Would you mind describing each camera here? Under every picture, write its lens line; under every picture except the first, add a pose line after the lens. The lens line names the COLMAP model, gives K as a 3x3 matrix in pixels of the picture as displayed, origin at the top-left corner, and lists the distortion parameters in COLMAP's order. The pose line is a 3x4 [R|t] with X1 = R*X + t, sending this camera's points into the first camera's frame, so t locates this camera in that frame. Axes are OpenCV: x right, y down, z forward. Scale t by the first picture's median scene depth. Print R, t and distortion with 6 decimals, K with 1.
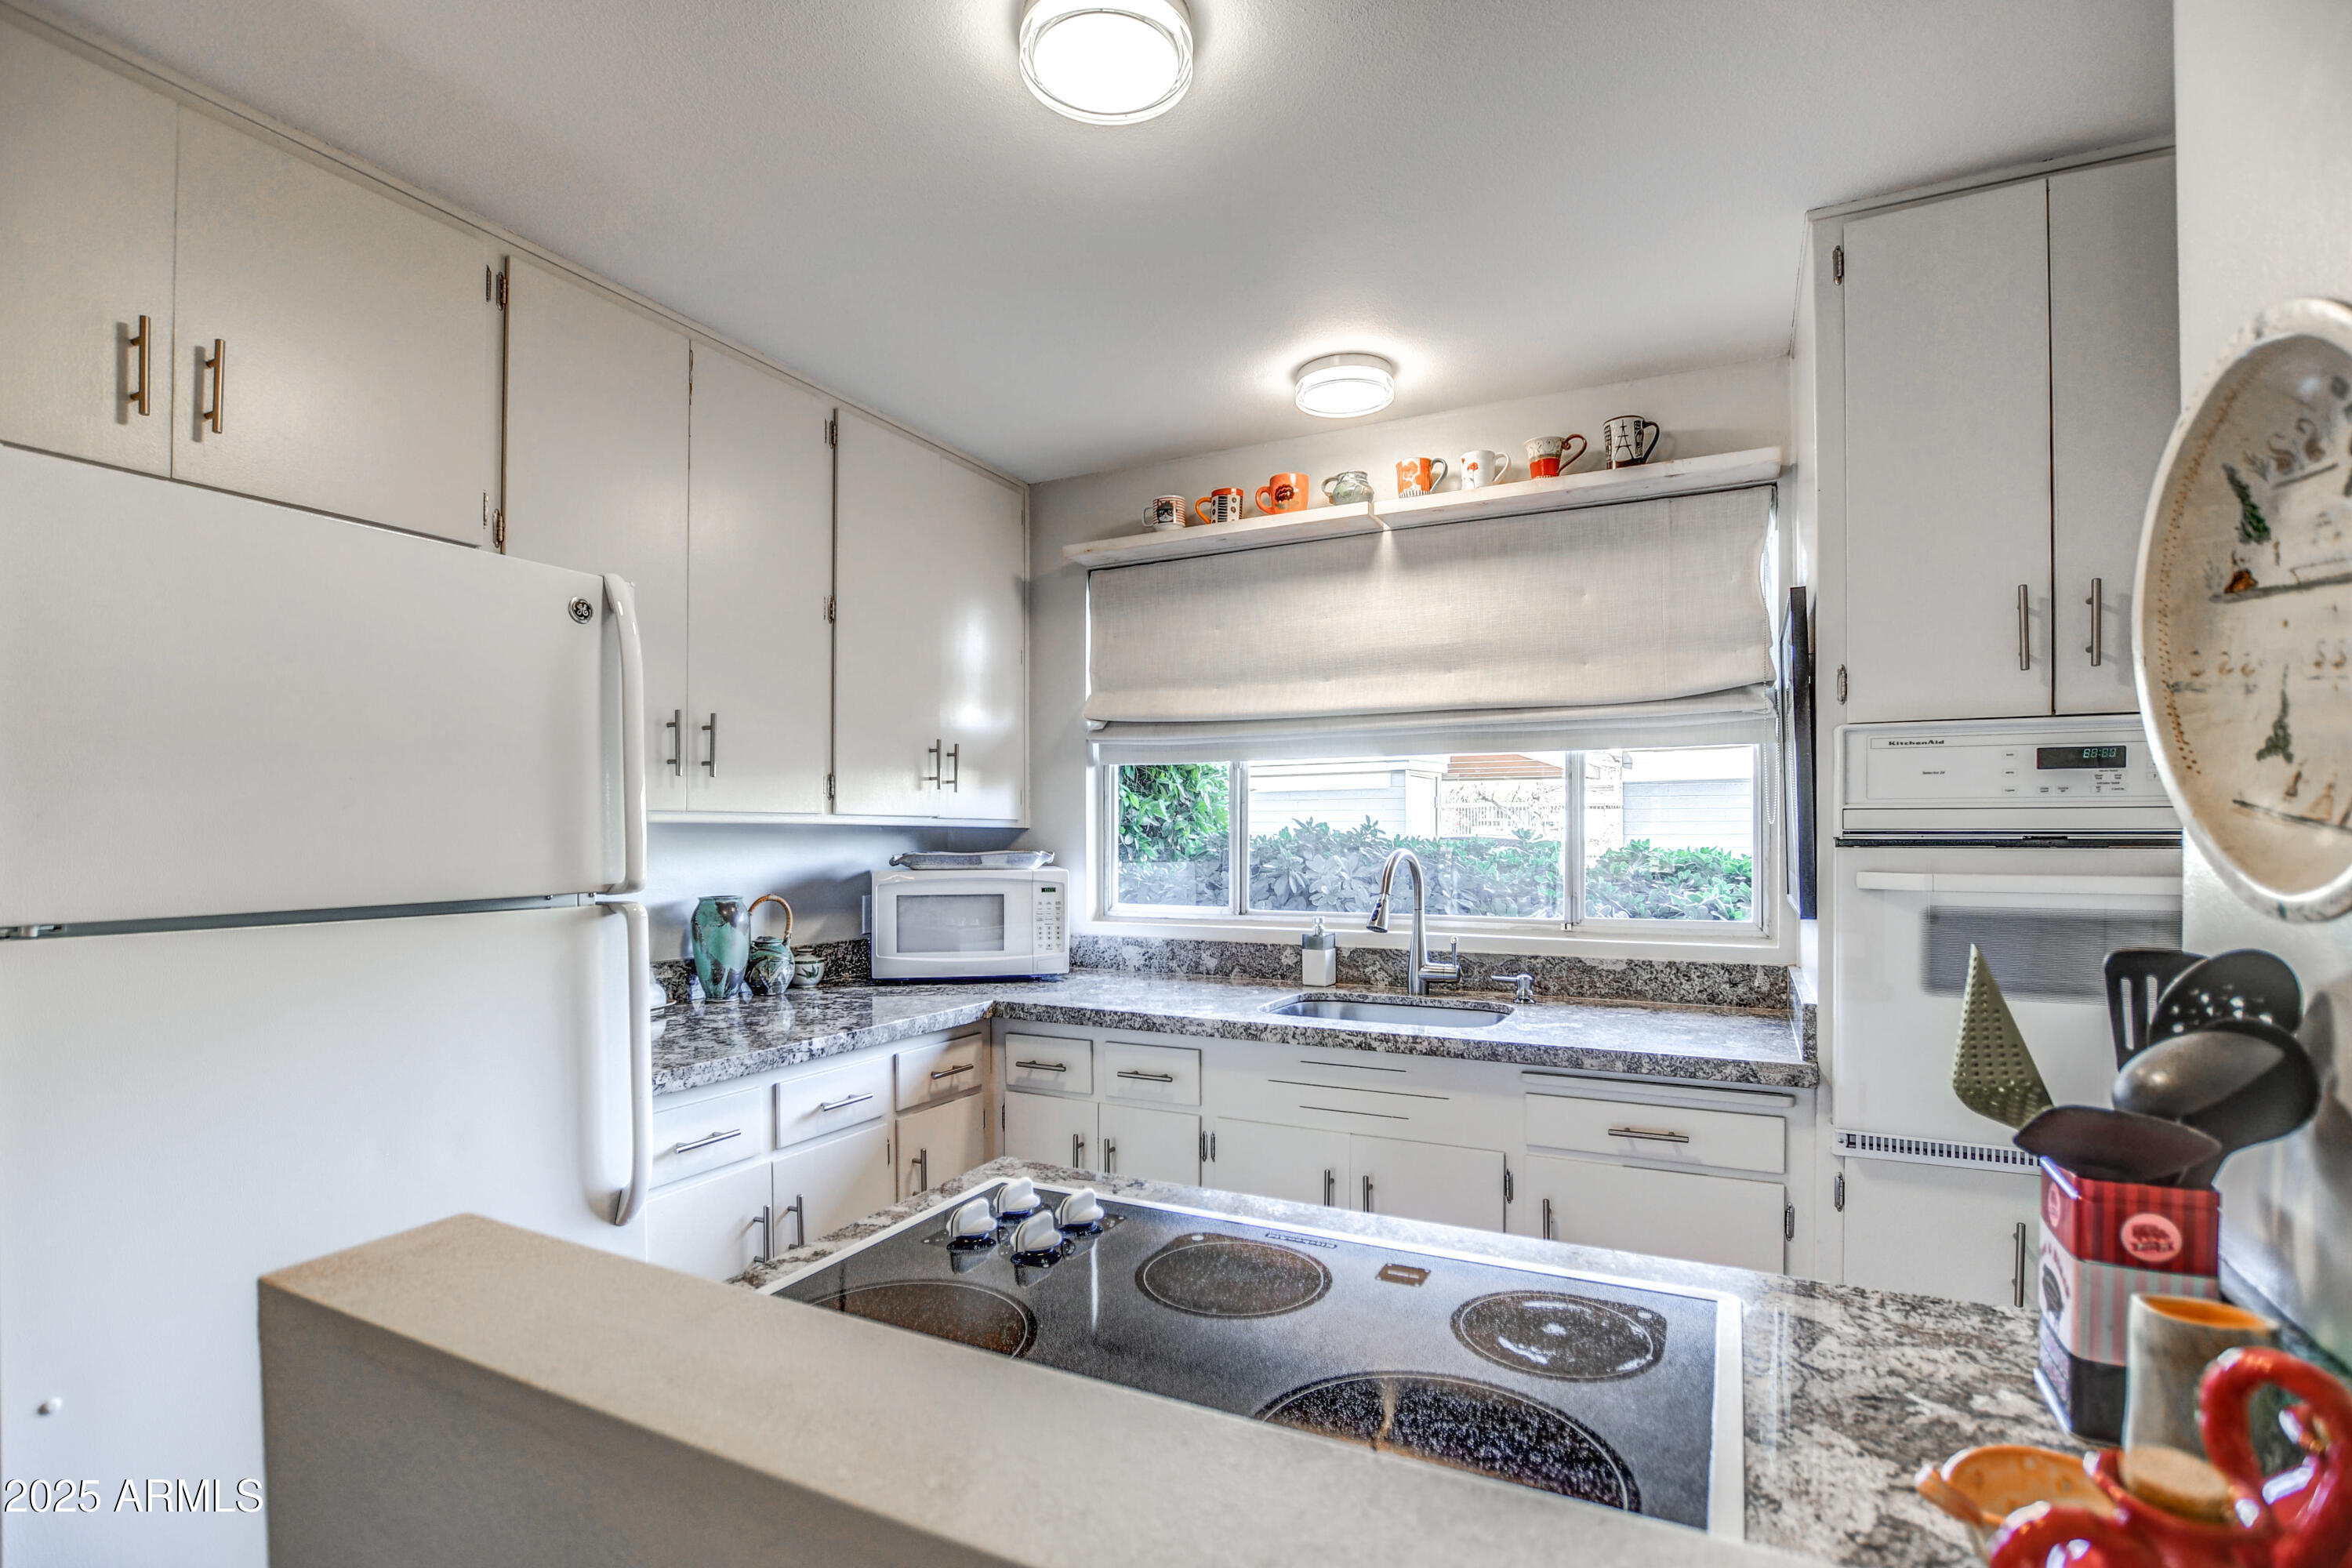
lens RADIAL K [[1085.5, 0, 1167.8], [0, 1085.5, 839.9], [0, 0, 1]] dist [-0.034111, 0.000137]
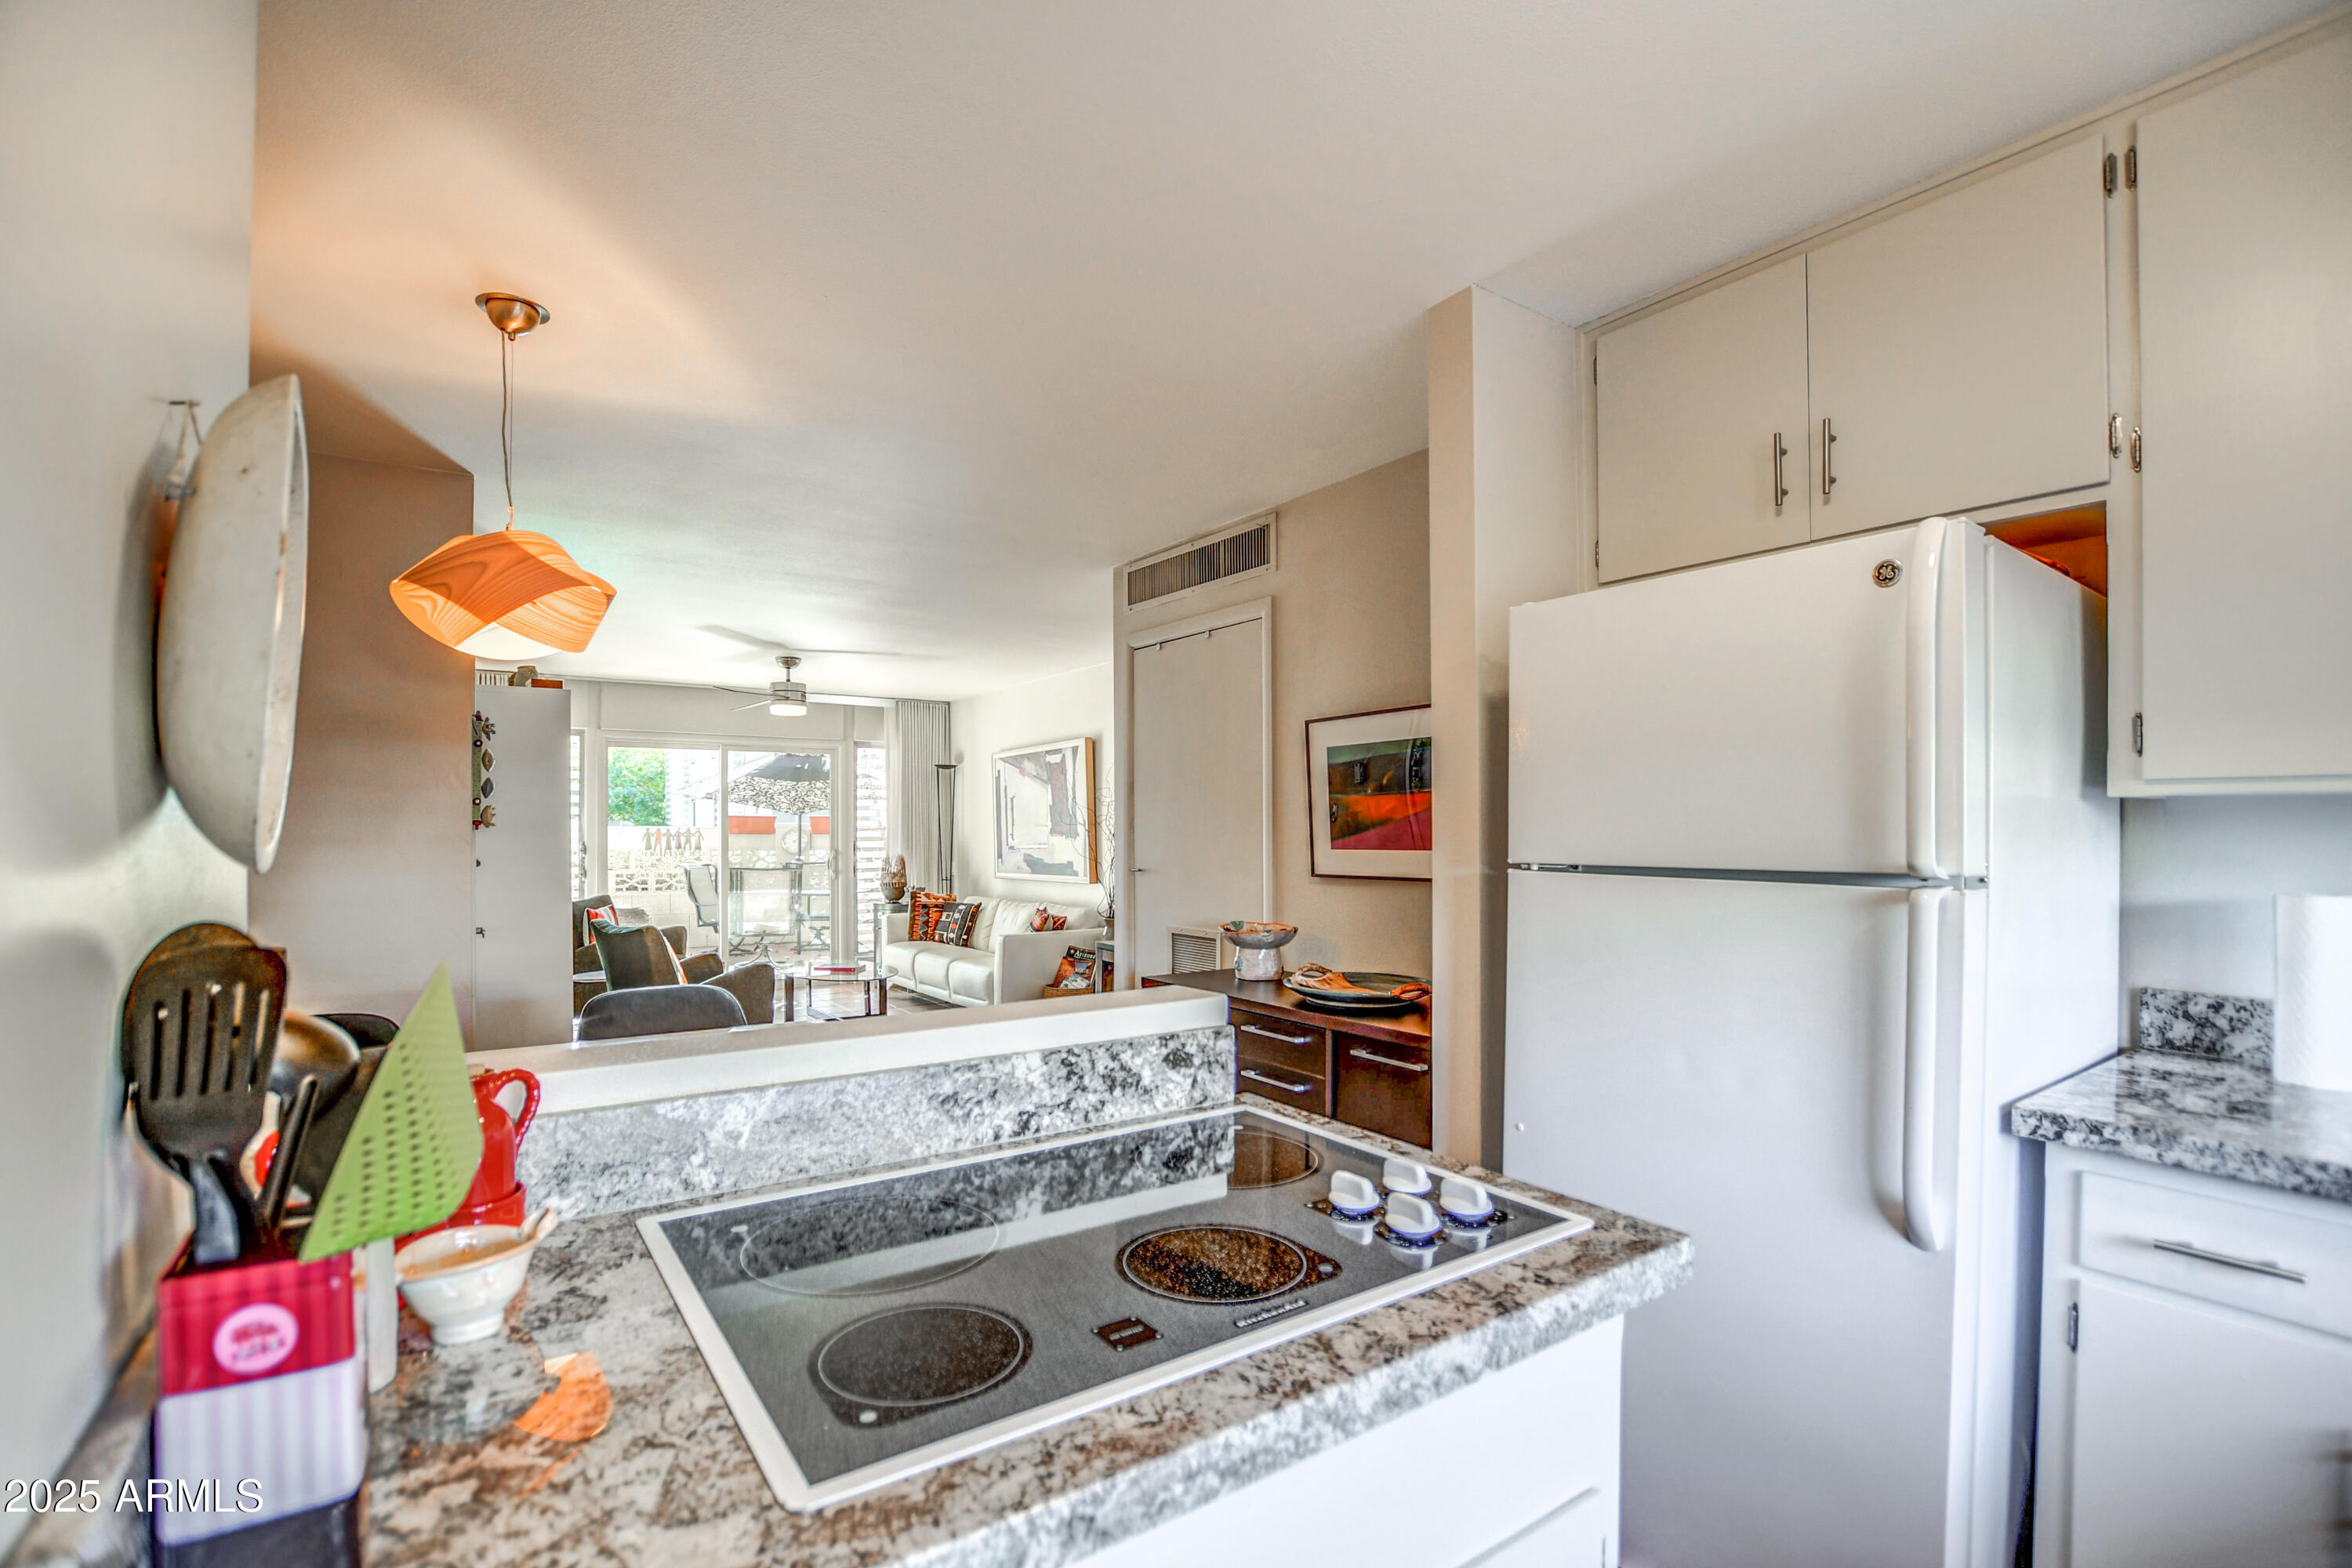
lens RADIAL K [[1085.5, 0, 1167.8], [0, 1085.5, 839.9], [0, 0, 1]] dist [-0.034111, 0.000137]
pose [[-0.472238, 0.018021, -0.881287, 0.786402], [-0.003336, 0.999747, 0.022231, 0.001177], [0.881465, 0.013438, -0.472059, 1.194420]]
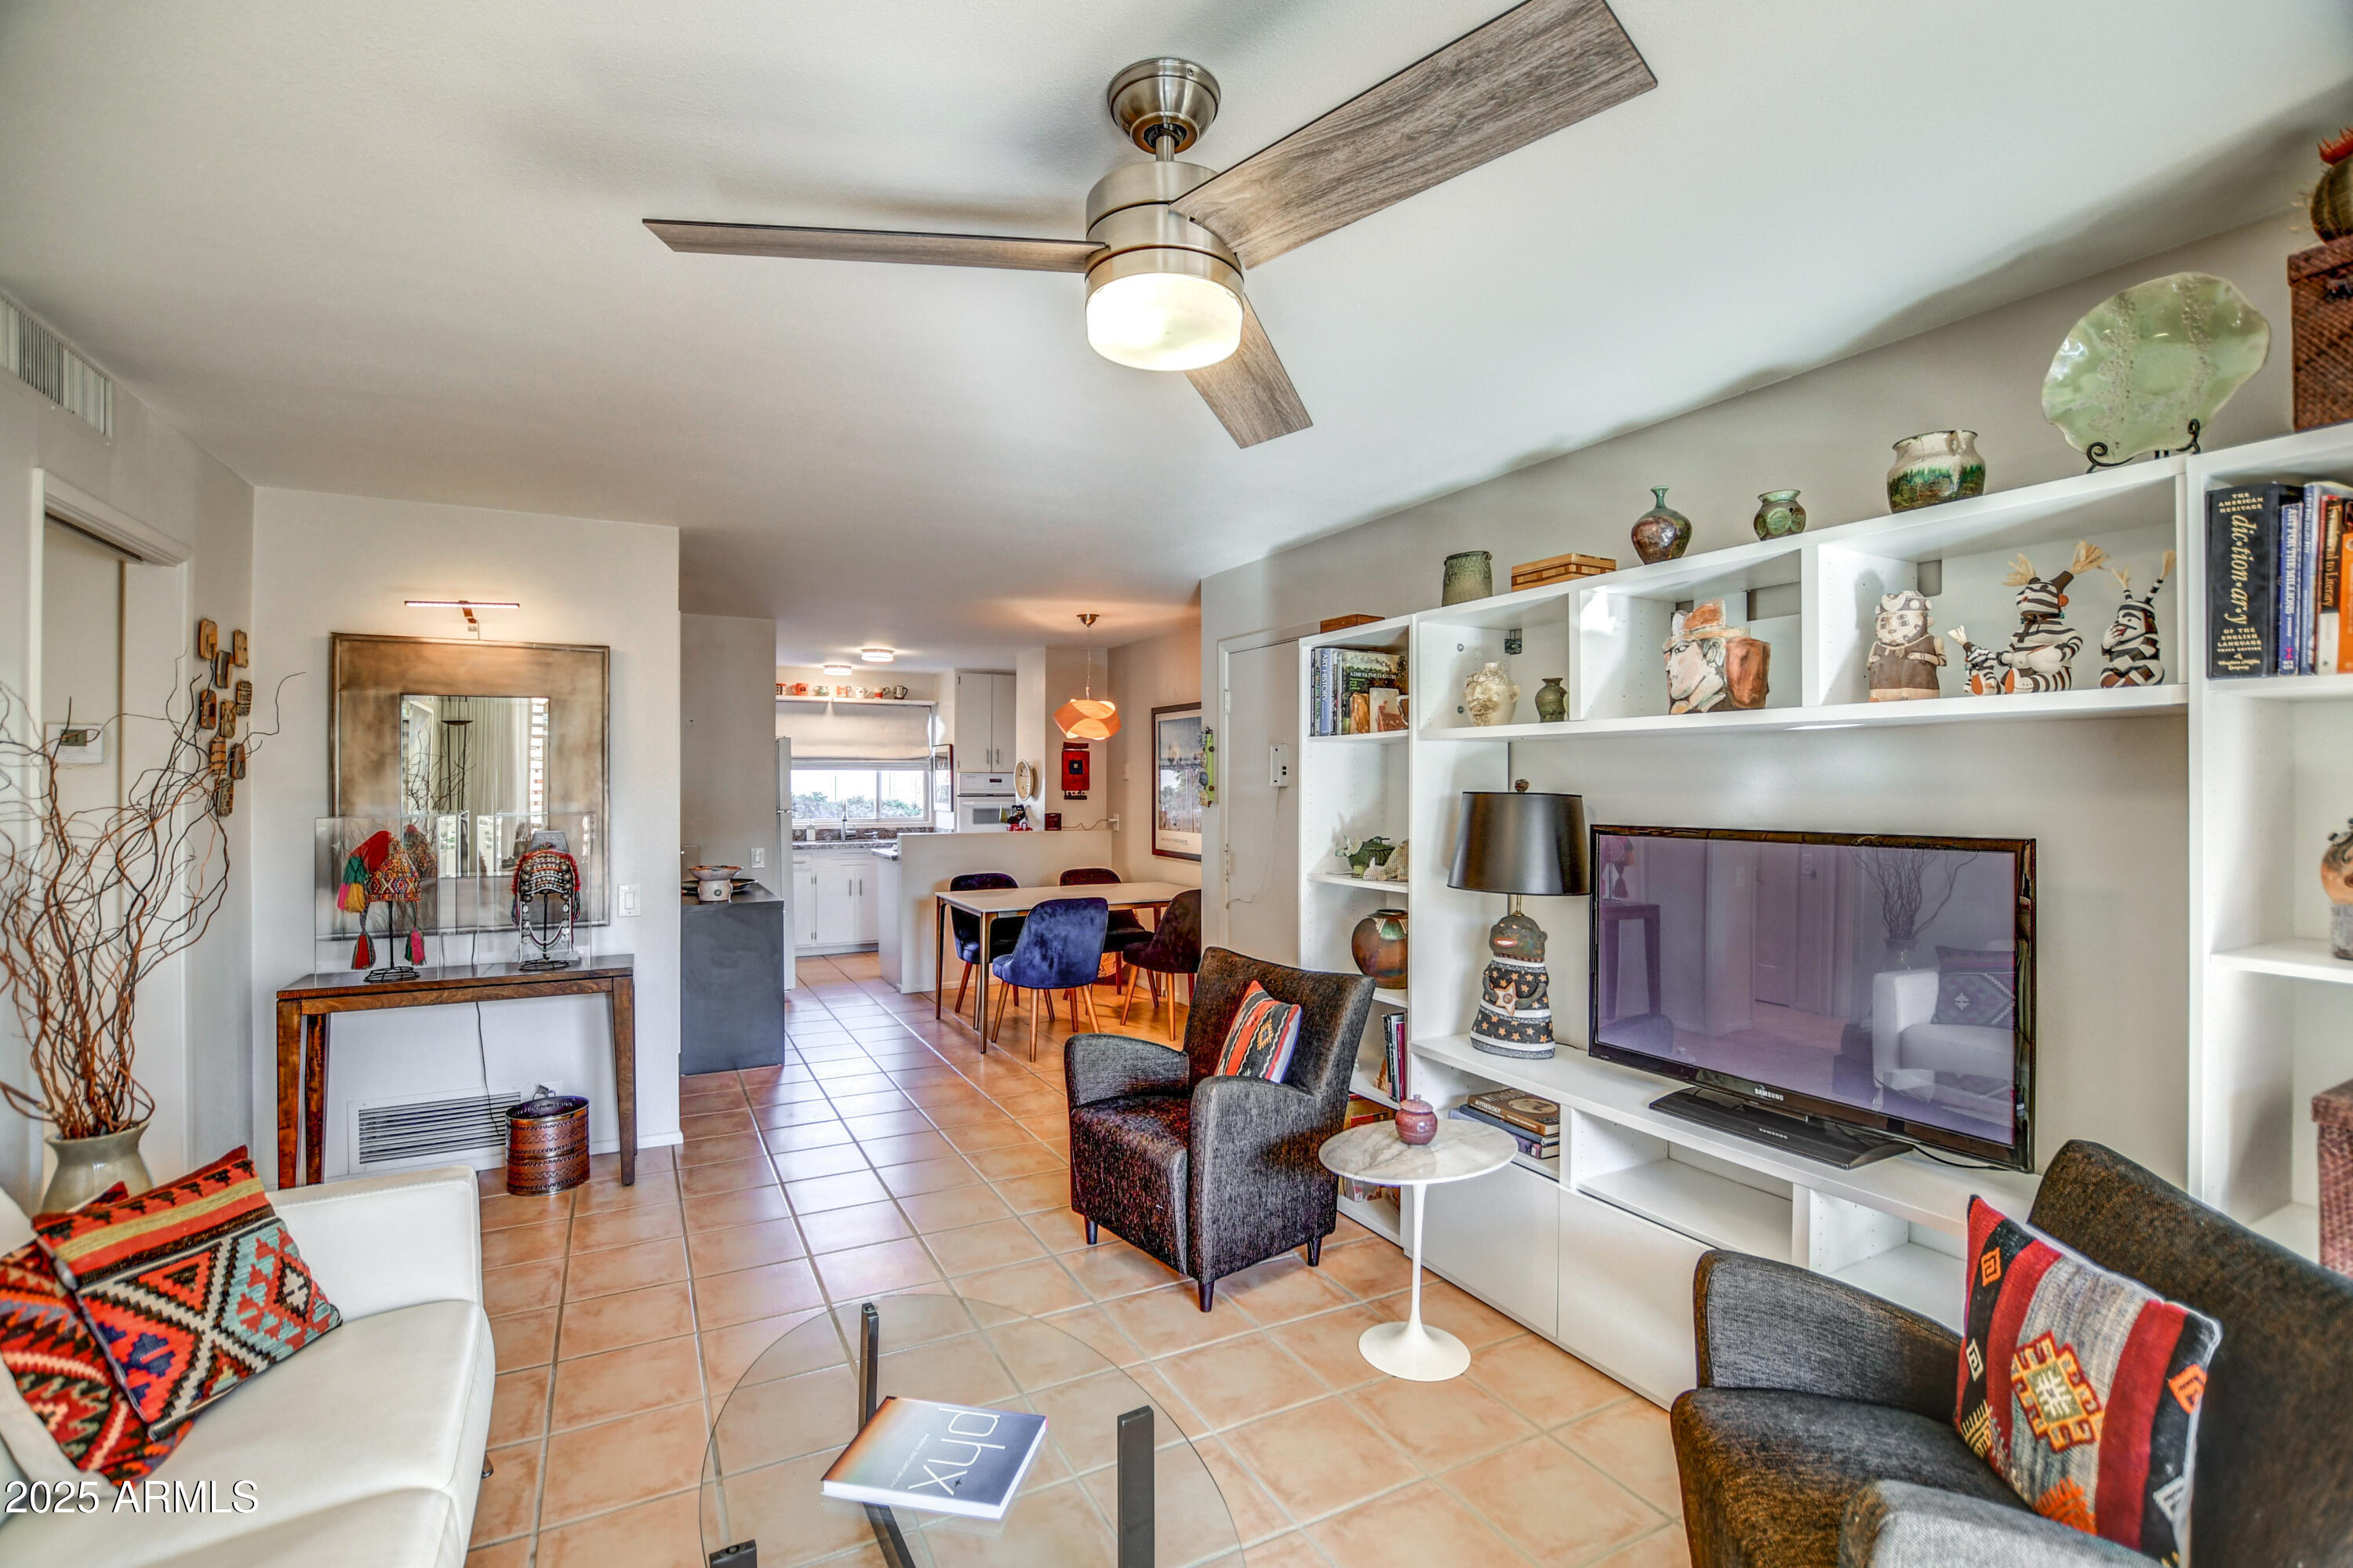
lens RADIAL K [[1065.0, 0, 1176.5], [0, 1065.0, 784.0], [0, 0, 1]] dist [-0.043548, 0.000269]
pose [[0.575537, 0.001233, 0.817775, -2.076147], [0.005596, 0.999970, -0.005446, -0.014534], [-0.817757, 0.007711, 0.575512, -1.971529]]
